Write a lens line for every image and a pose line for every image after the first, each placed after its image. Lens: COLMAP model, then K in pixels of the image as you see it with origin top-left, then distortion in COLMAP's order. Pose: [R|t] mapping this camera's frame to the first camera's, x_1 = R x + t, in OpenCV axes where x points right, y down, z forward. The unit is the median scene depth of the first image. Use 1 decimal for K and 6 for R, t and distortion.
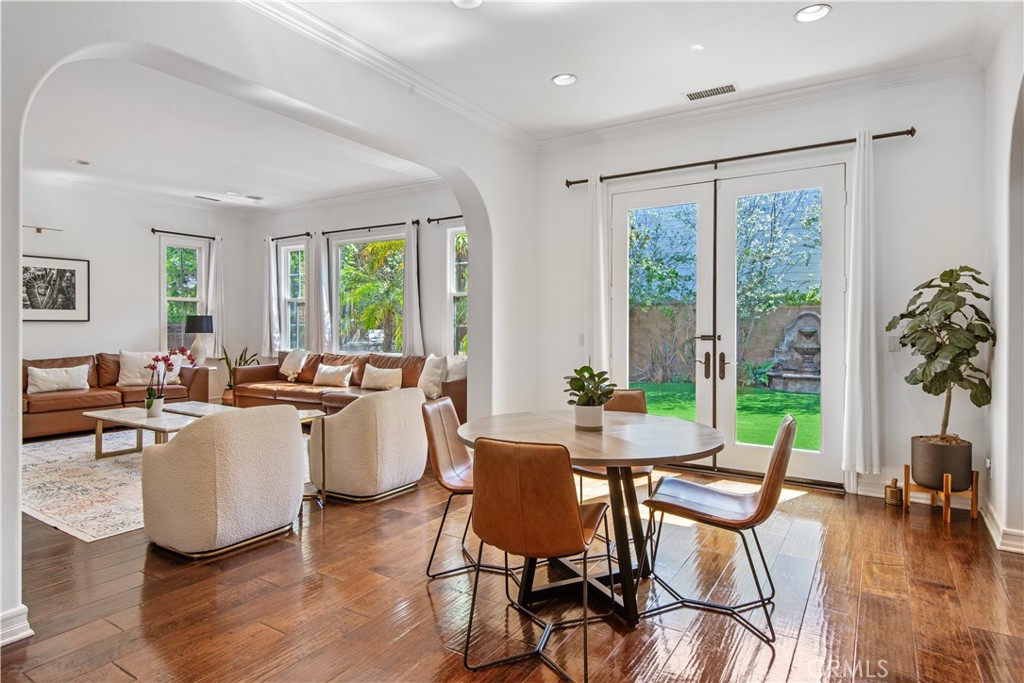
lens RADIAL K [[573.5, 0, 510.3], [0, 573.5, 320.6], [0, 0, 1]] dist [0.015082, -0.000104]
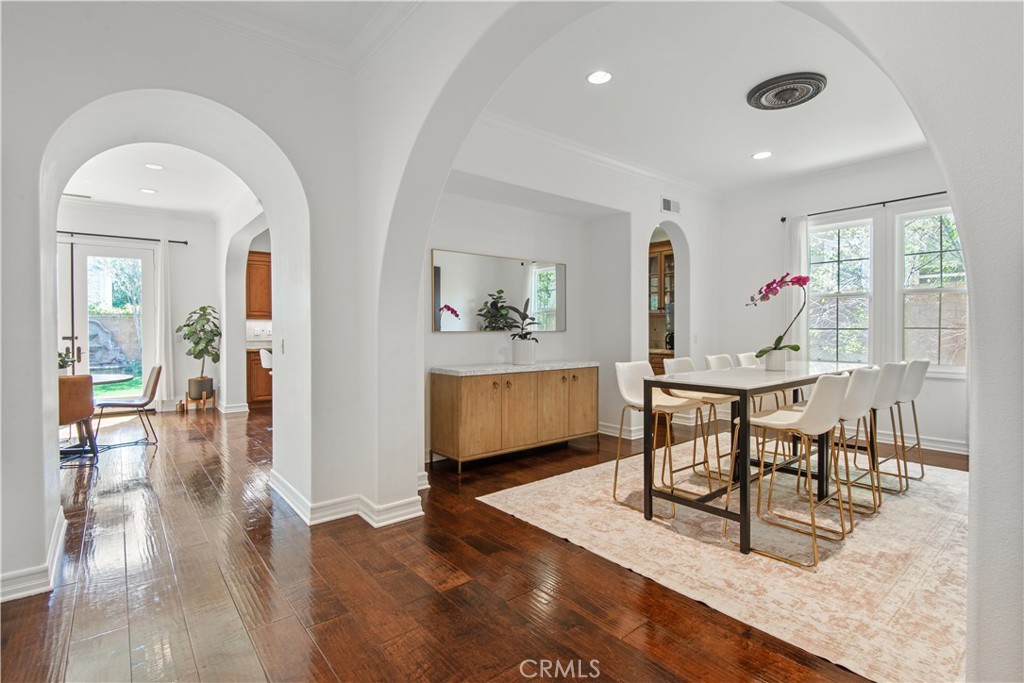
lens RADIAL K [[497.5, 0, 512.0], [0, 497.5, 341.5], [0, 0, 1]] dist [0.031968, -0.024945]
pose [[0.324165, -0.028921, 0.945558, -0.613229], [-0.001936, 0.999510, 0.031235, -0.008450], [-0.945999, -0.011956, 0.323950, -0.680461]]
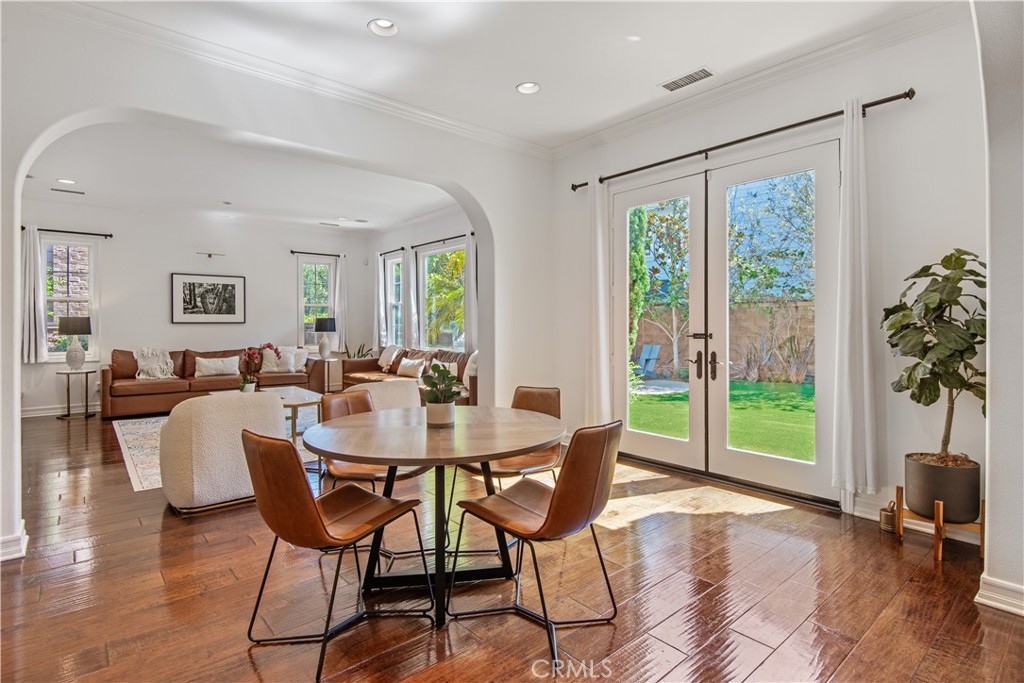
lens RADIAL K [[511.7, 0, 512.4], [0, 511.7, 318.7], [0, 0, 1]] dist [0.001799, -0.000738]
pose [[0.956125, -0.009314, -0.292811, 0.299199], [0.008651, 0.999956, -0.003557, 0.001327], [0.292832, 0.000868, 0.956164, 0.094247]]
